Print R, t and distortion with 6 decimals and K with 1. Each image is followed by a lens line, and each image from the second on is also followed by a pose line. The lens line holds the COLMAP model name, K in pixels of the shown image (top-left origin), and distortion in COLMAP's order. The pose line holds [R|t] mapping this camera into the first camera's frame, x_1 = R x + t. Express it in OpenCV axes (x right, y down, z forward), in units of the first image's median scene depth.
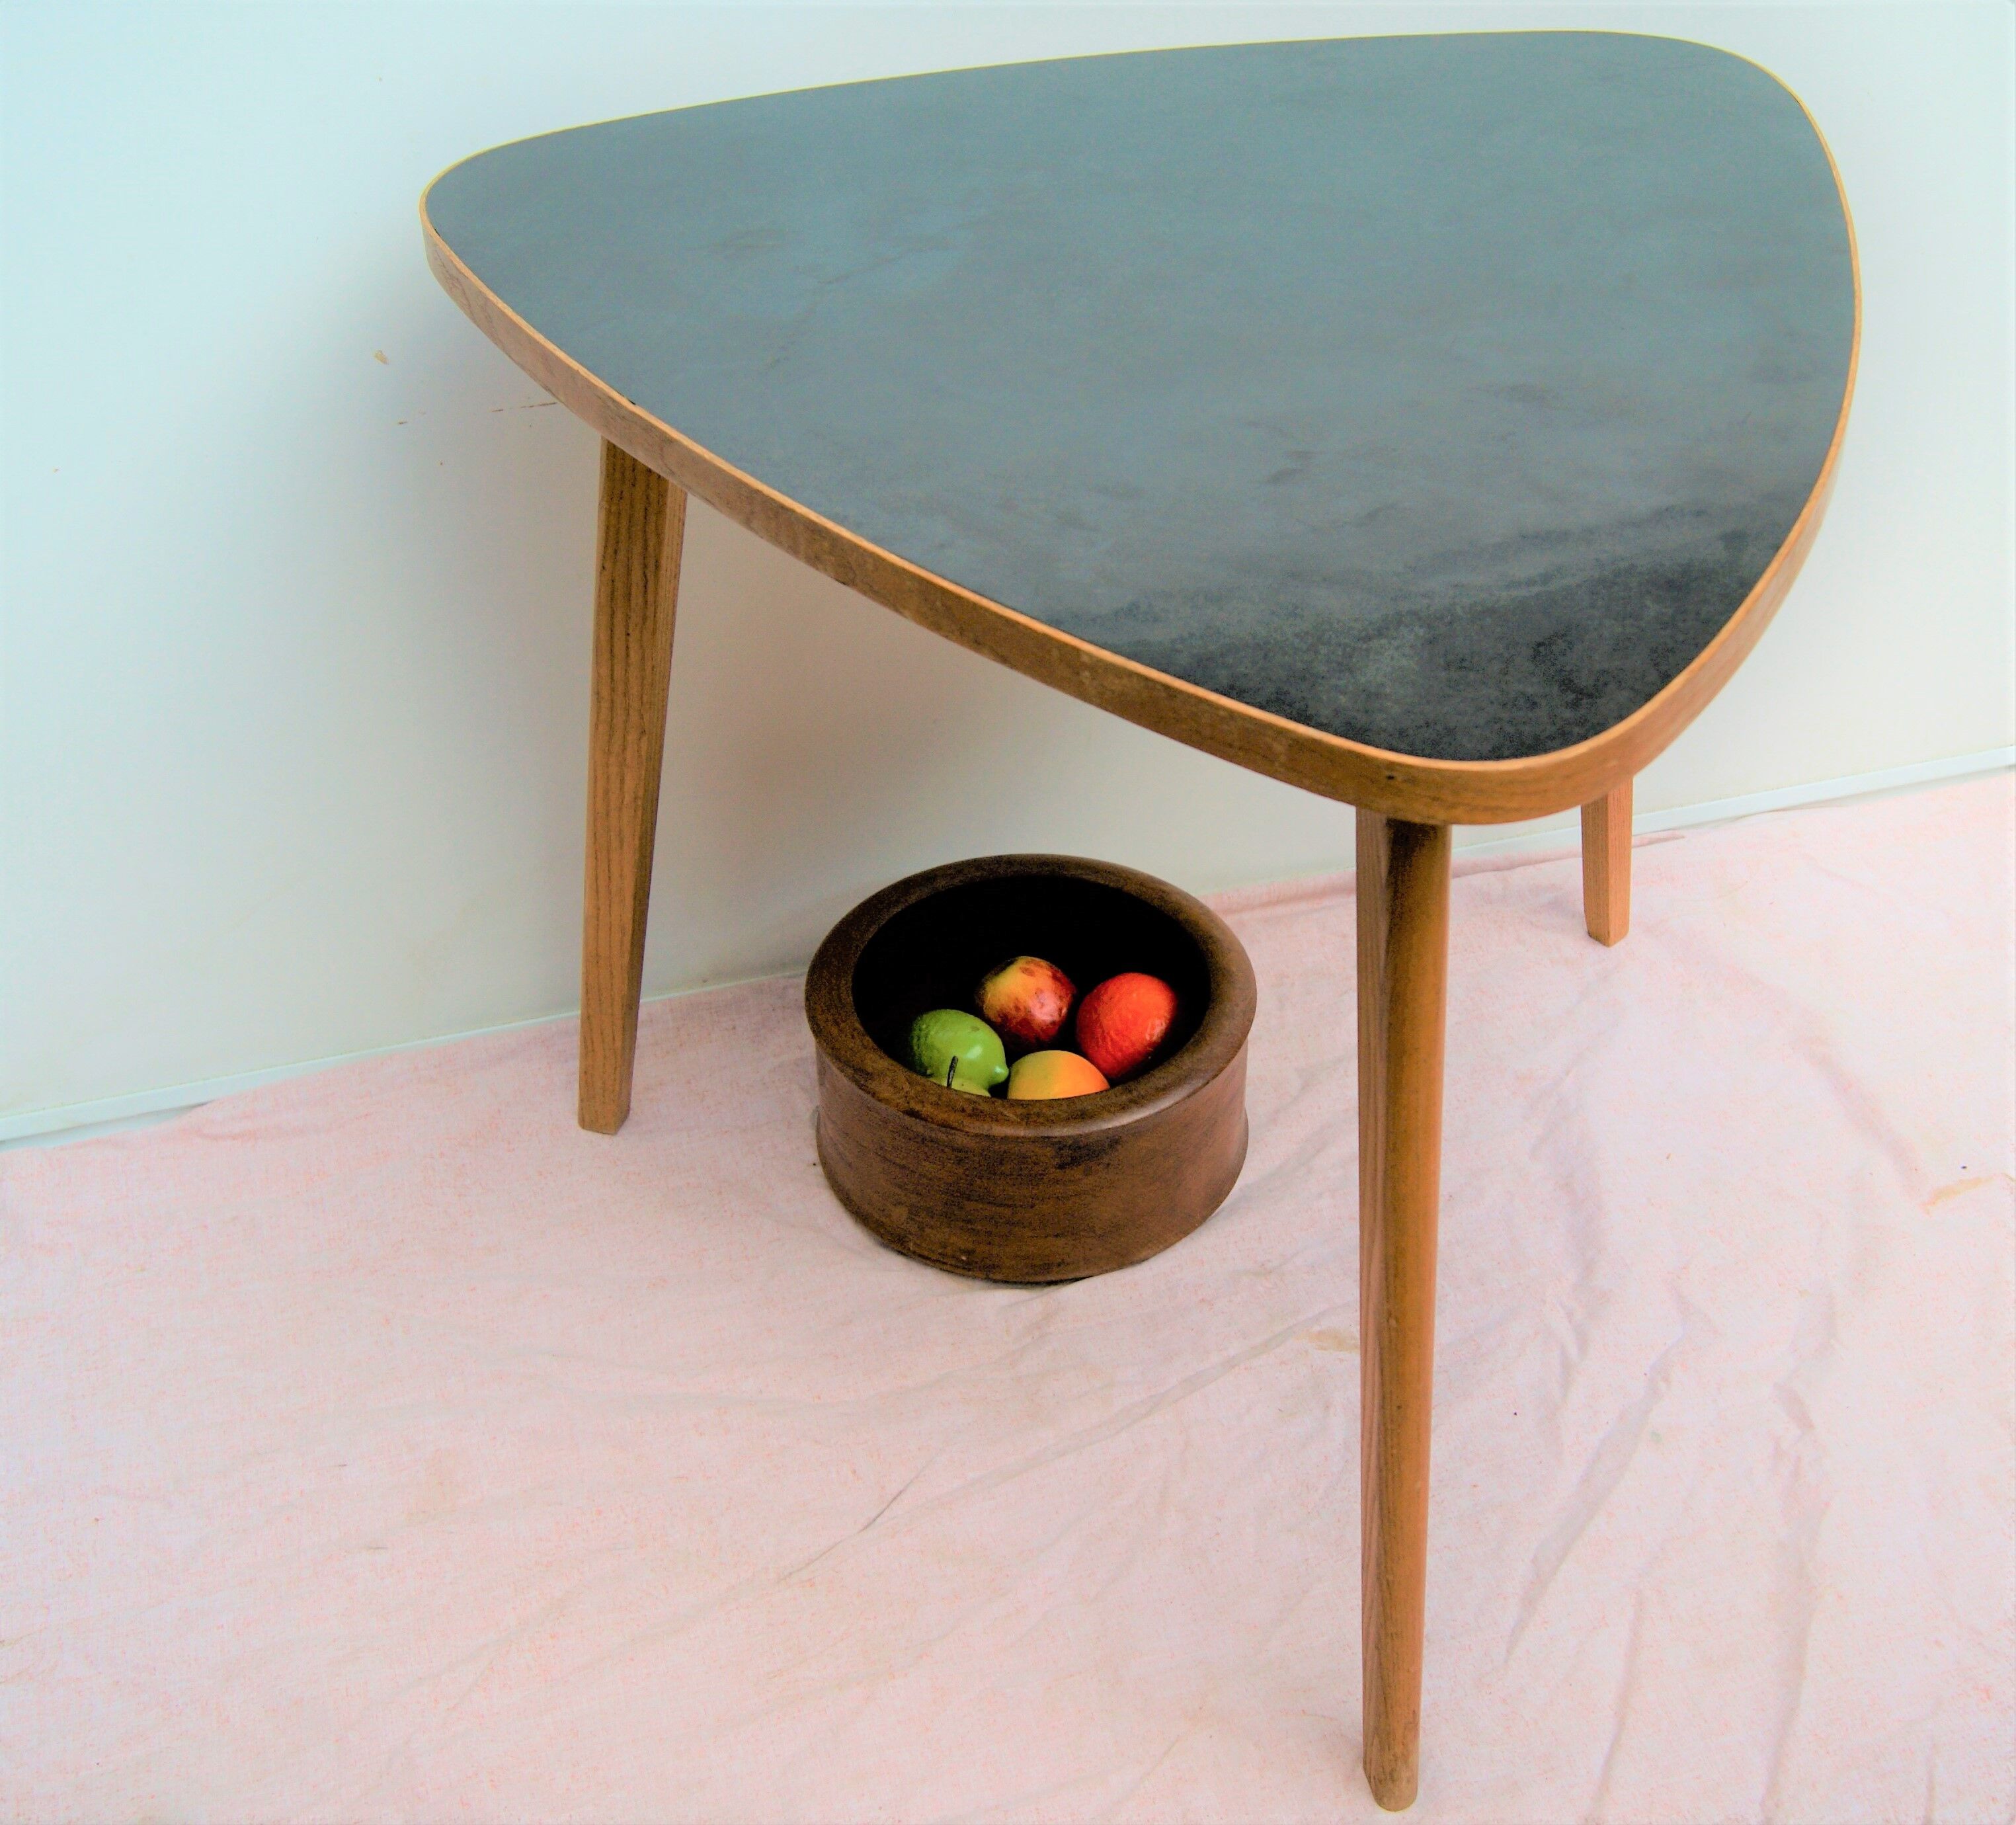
lens RADIAL K [[3074.1, 0, 1008.0], [0, 3074.1, 912.5], [0, 0, 1]] dist [-0.048252, -0.213946]
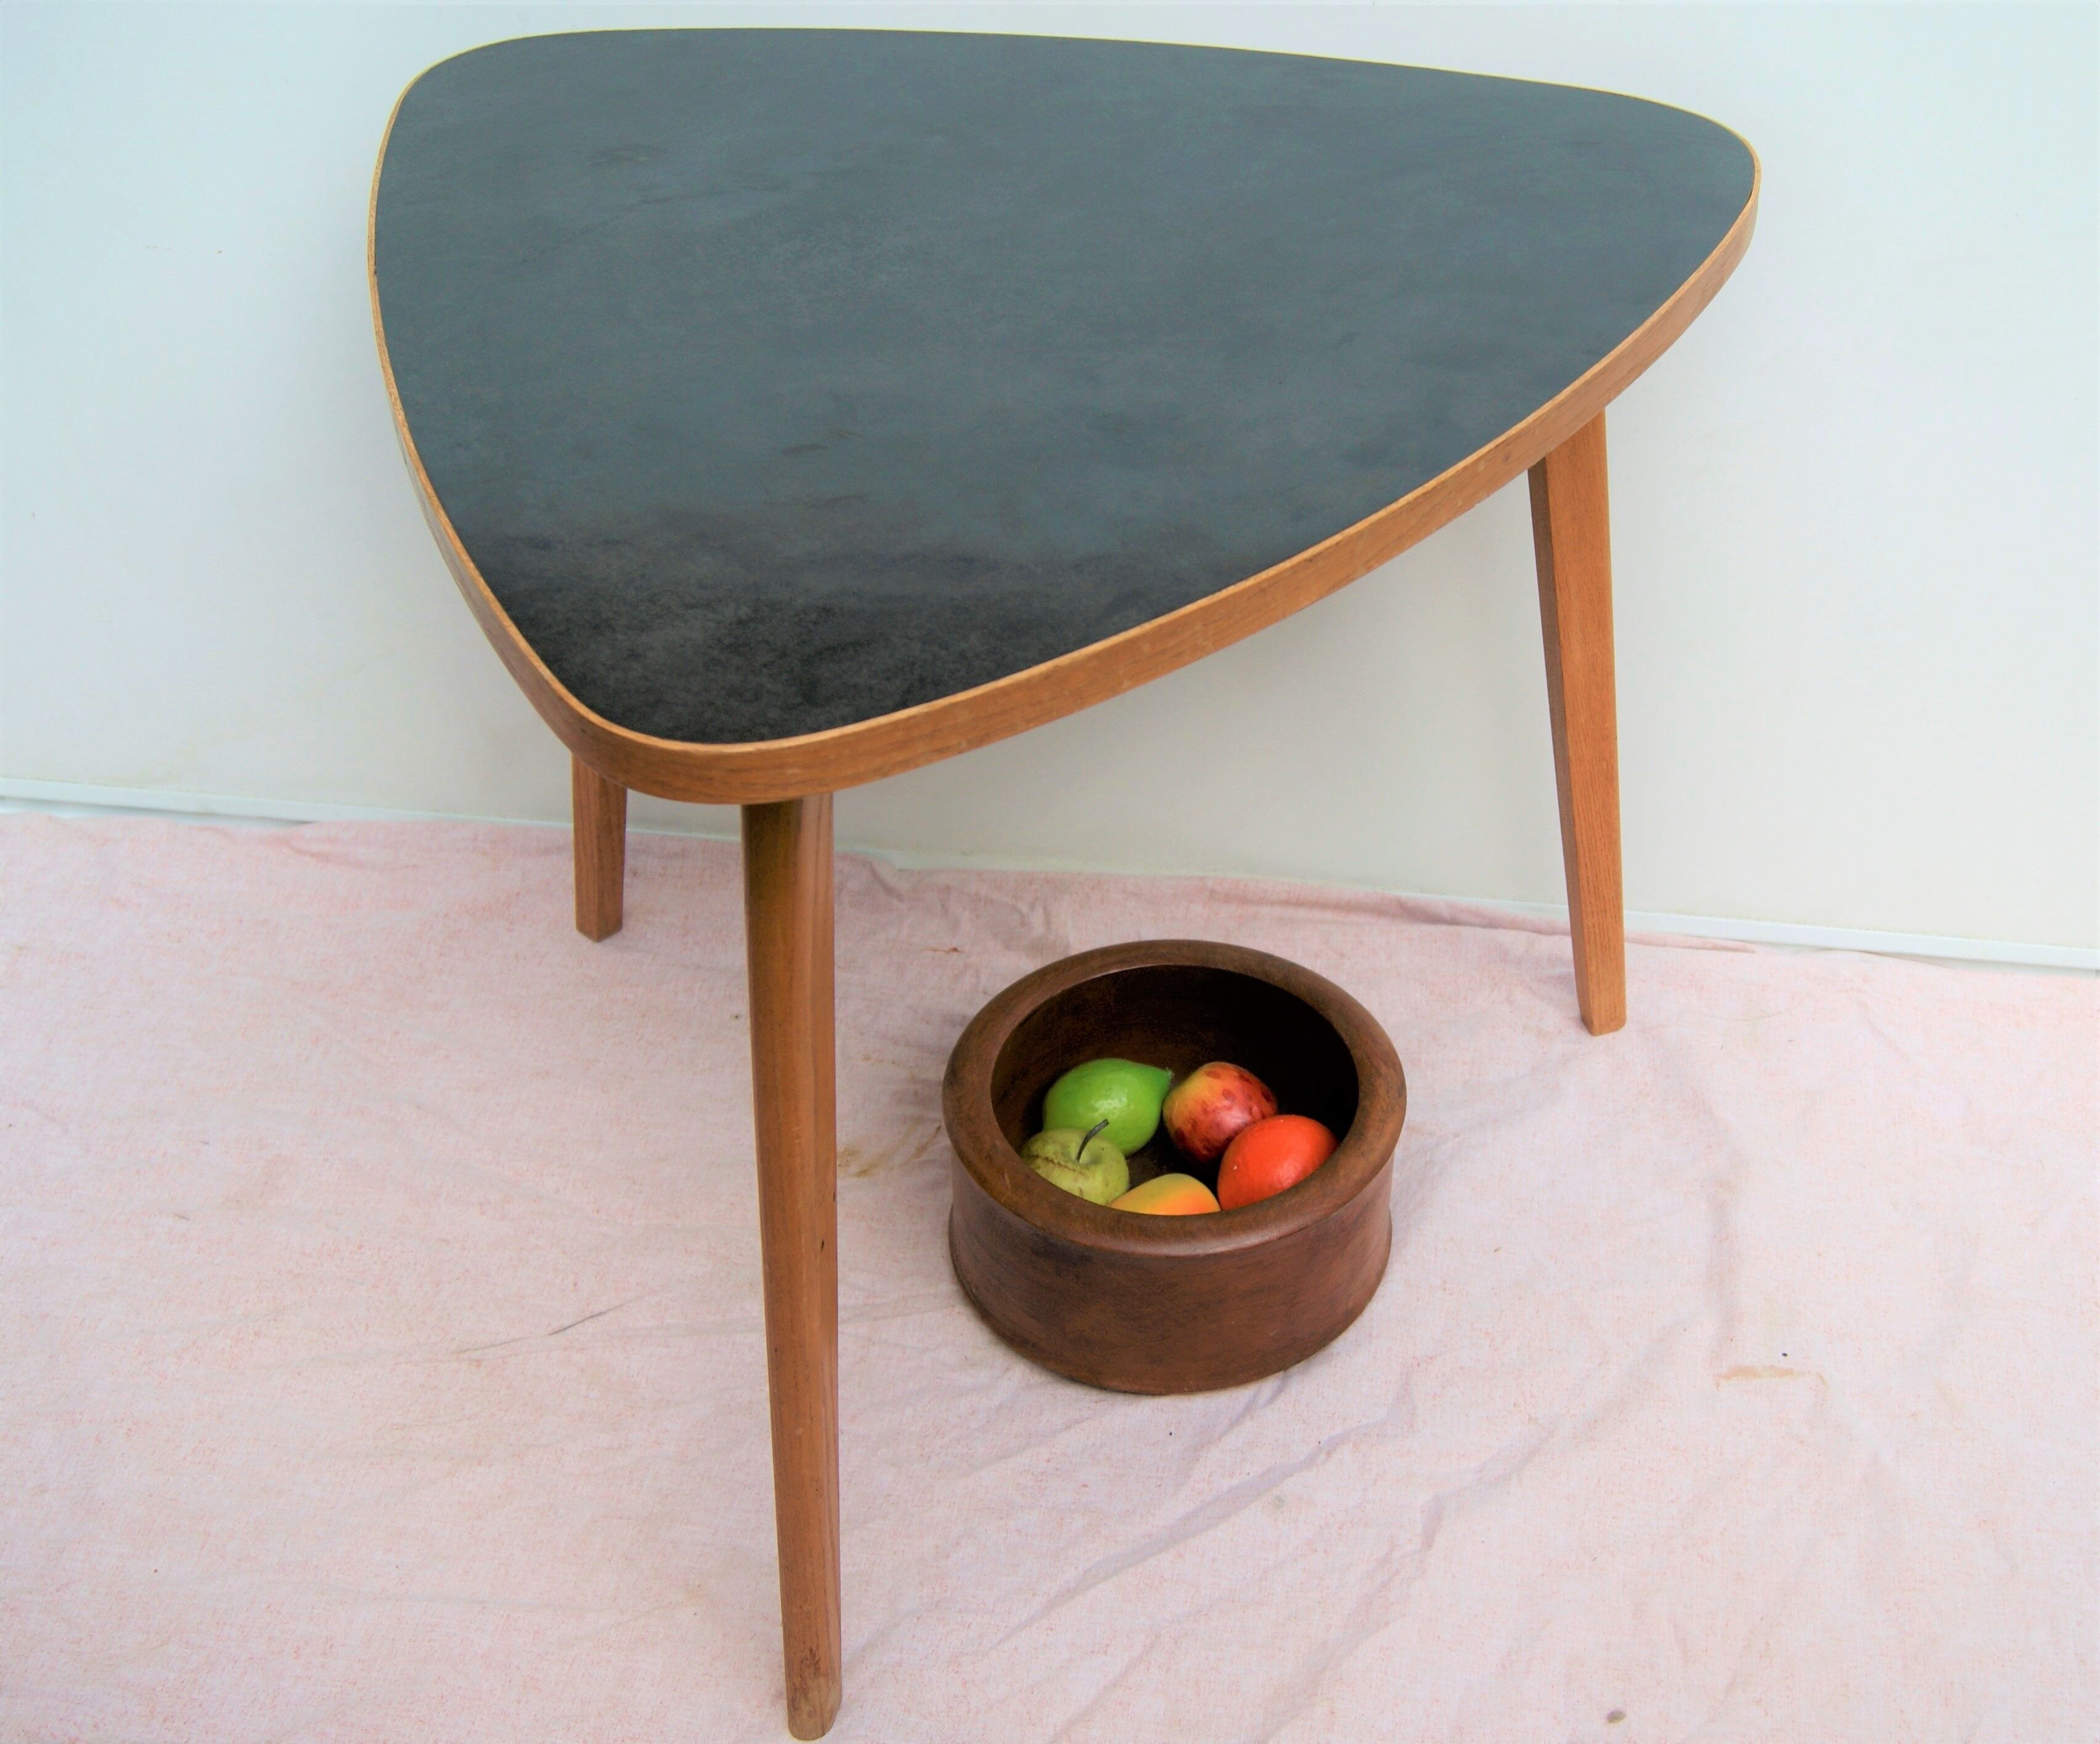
lens RADIAL K [[2952.2, 0, 1048.1], [0, 2952.2, 776.1], [0, 0, 1]] dist [-0.086021, -0.068947]
pose [[0.898684, 0.244485, -0.364135, 0.422836], [-0.248680, 0.967912, 0.036129, -0.069381], [0.361283, 0.058085, 0.930645, 0.076686]]
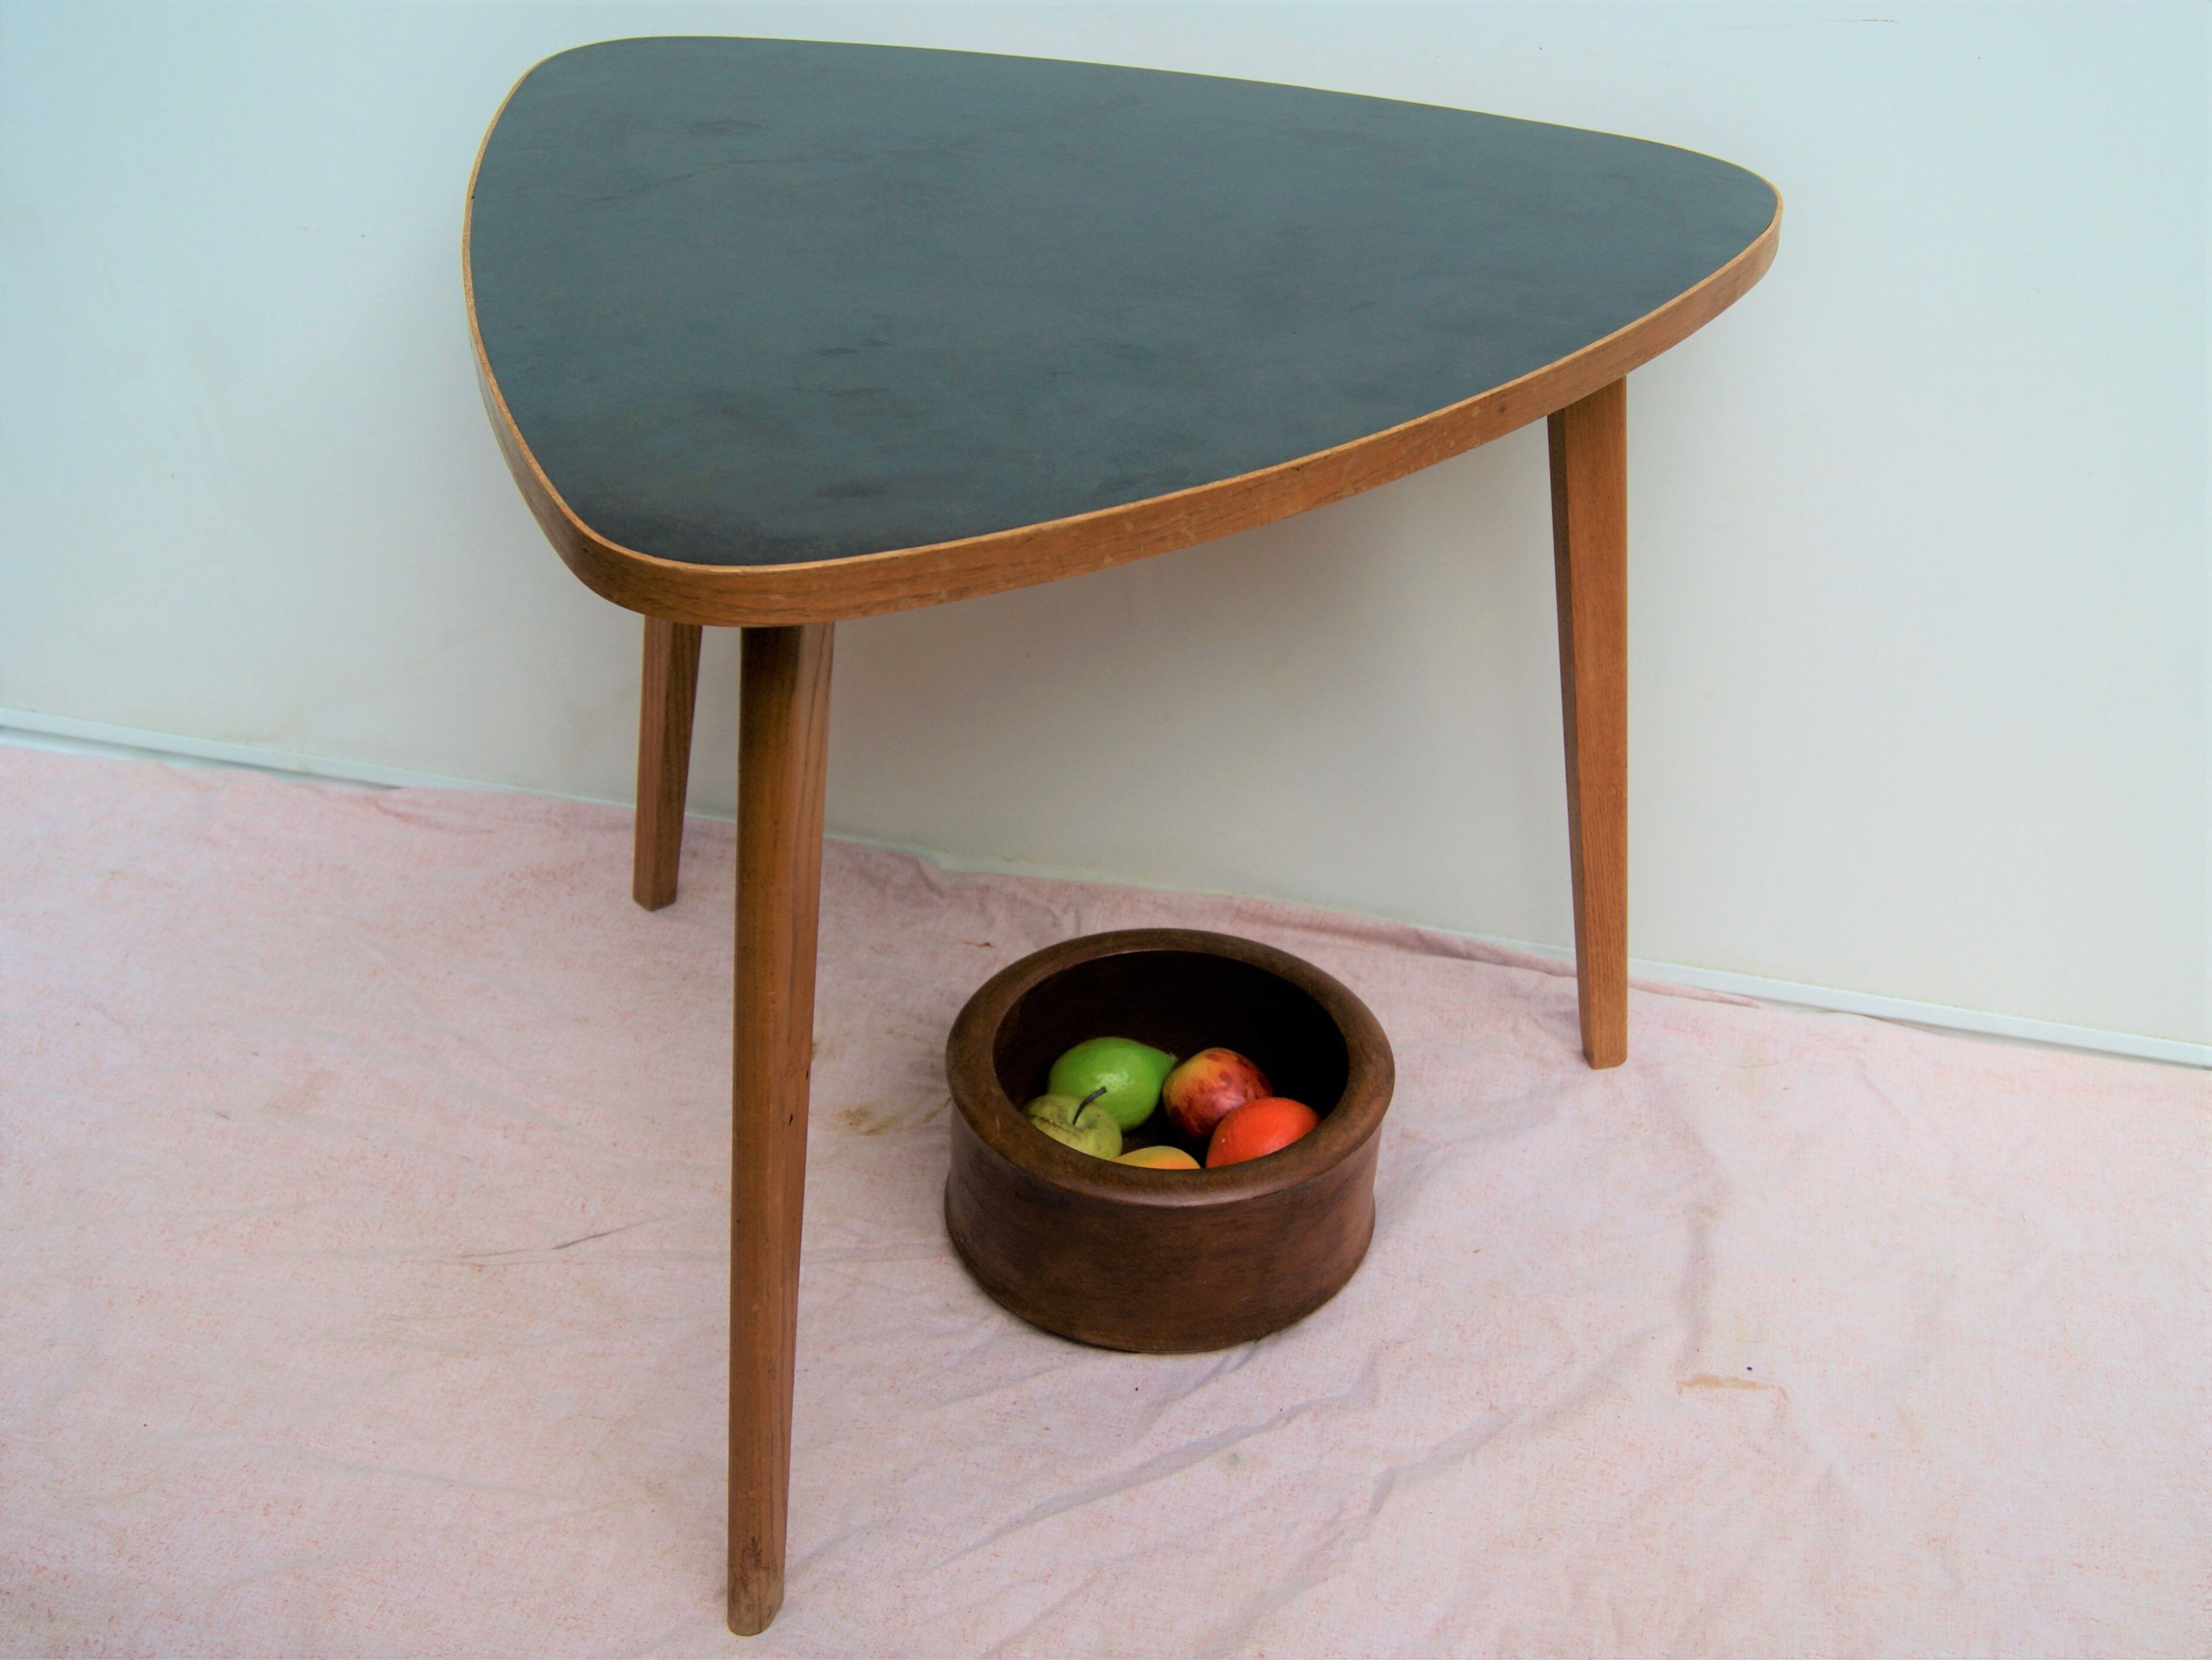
lens RADIAL K [[2788.5, 0, 1055.3], [0, 2788.5, 709.0], [0, 0, 1]] dist [-0.090816, -0.044527]
pose [[0.856938, 0.272207, -0.437677, 0.481093], [-0.325812, 0.944071, -0.050762, 0.004170], [0.399380, 0.186100, 0.897698, 0.113250]]
